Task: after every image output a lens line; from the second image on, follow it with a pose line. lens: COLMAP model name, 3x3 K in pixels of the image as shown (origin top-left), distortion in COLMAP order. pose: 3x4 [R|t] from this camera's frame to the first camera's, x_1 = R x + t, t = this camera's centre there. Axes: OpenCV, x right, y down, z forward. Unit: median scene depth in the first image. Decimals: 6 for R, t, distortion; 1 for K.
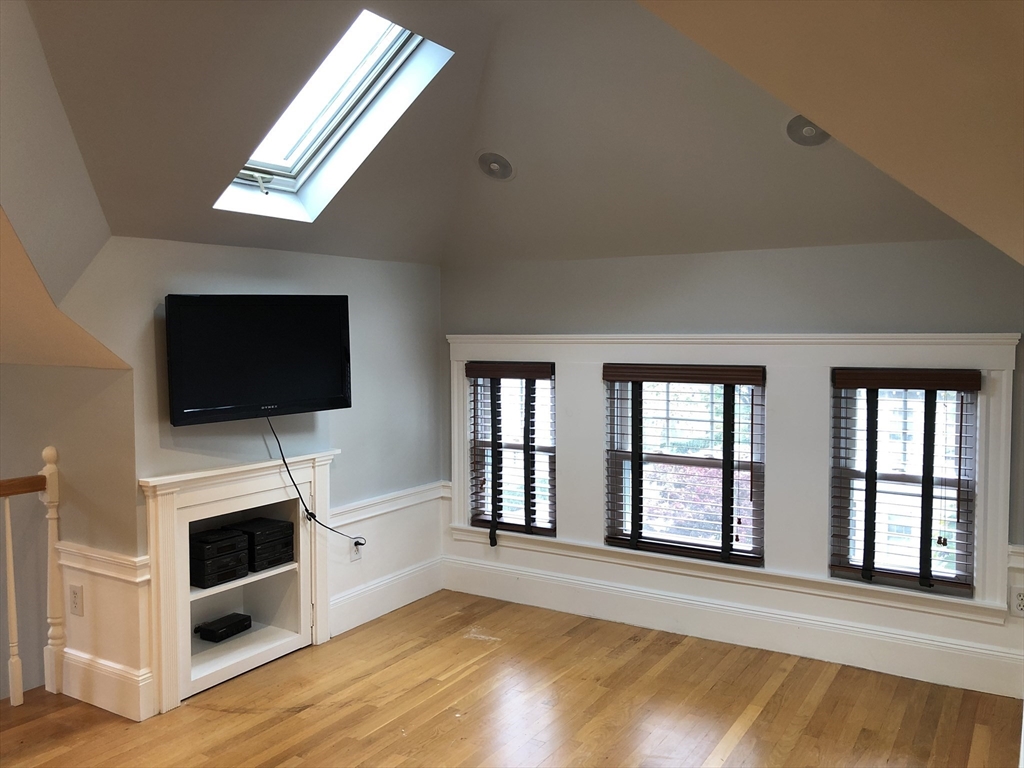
lens RADIAL K [[846.6, 0, 494.1], [0, 846.6, 379.0], [0, 0, 1]] dist [0.030366, -0.029687]
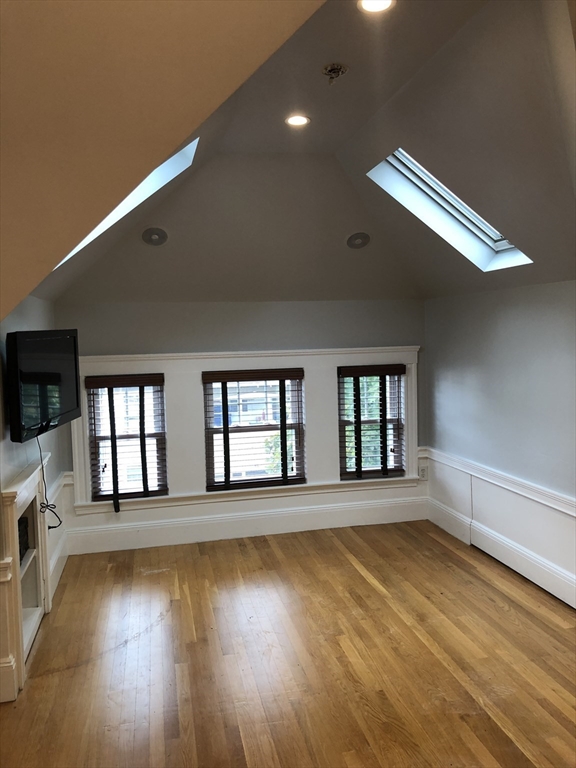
lens RADIAL K [[634.9, 0, 281.1], [0, 634.9, 378.3], [0, 0, 1]] dist [0.030366, -0.029687]
pose [[0.716026, -0.060601, 0.695438, -0.562889], [0.067689, 0.997558, 0.017235, -0.017060], [-0.694784, 0.034733, 0.718380, 0.088581]]
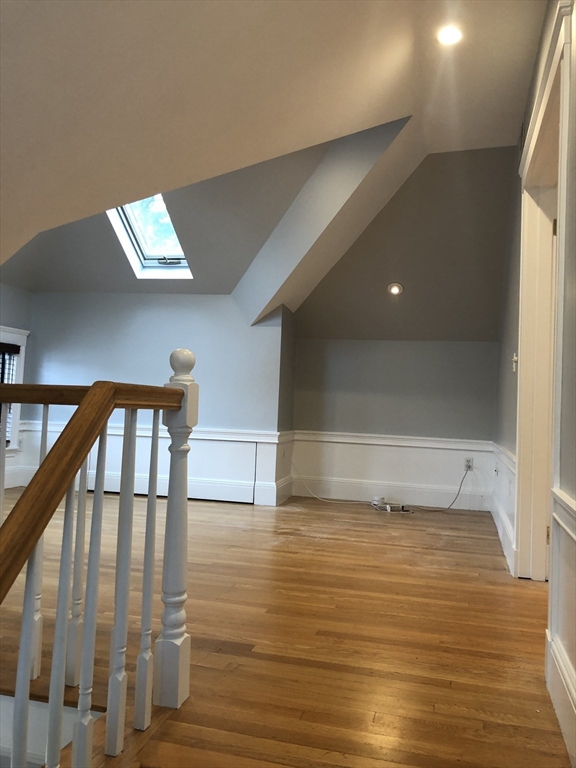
lens RADIAL K [[634.9, 0, 288.6], [0, 634.9, 383.8], [0, 0, 1]] dist [0.030366, -0.029687]
pose [[-0.297556, 0.021046, 0.954472, -1.033493], [0.017664, 0.999707, -0.016537, 0.108772], [-0.954541, 0.011939, -0.297840, 0.651326]]
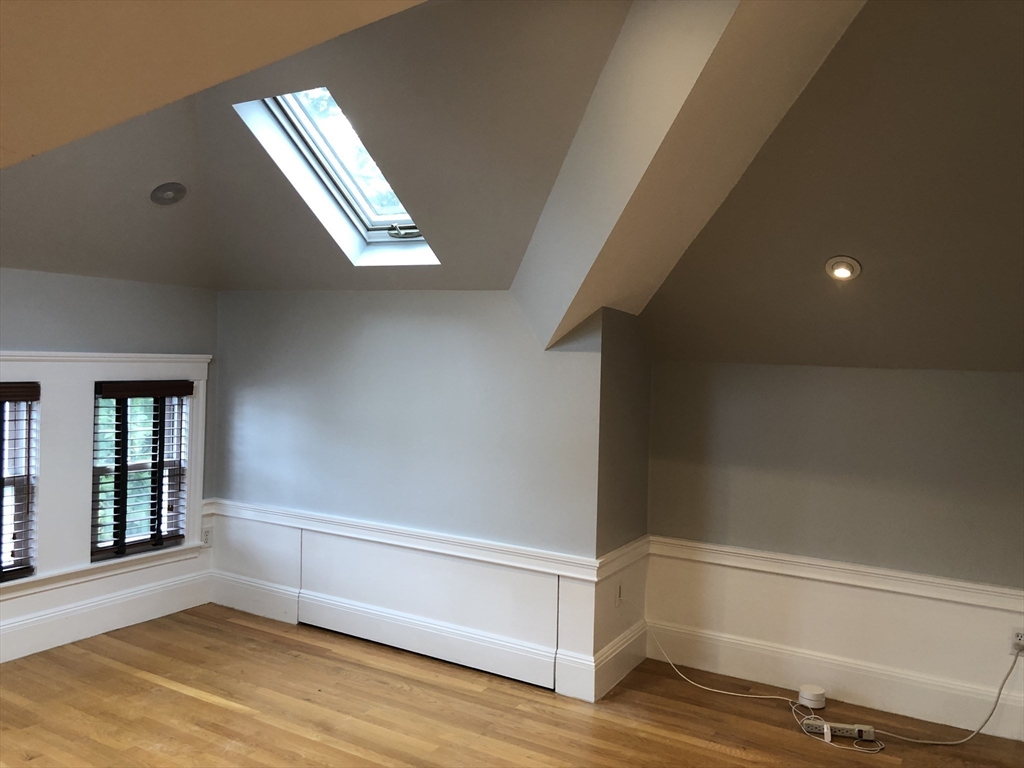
lens RADIAL K [[846.6, 0, 510.6], [0, 846.6, 381.8], [0, 0, 1]] dist [0.030366, -0.029687]
pose [[-0.010731, -0.028884, 0.999525, -0.674560], [0.030260, 0.999116, 0.029197, -0.025996], [-0.999484, 0.030559, -0.009848, 0.385764]]
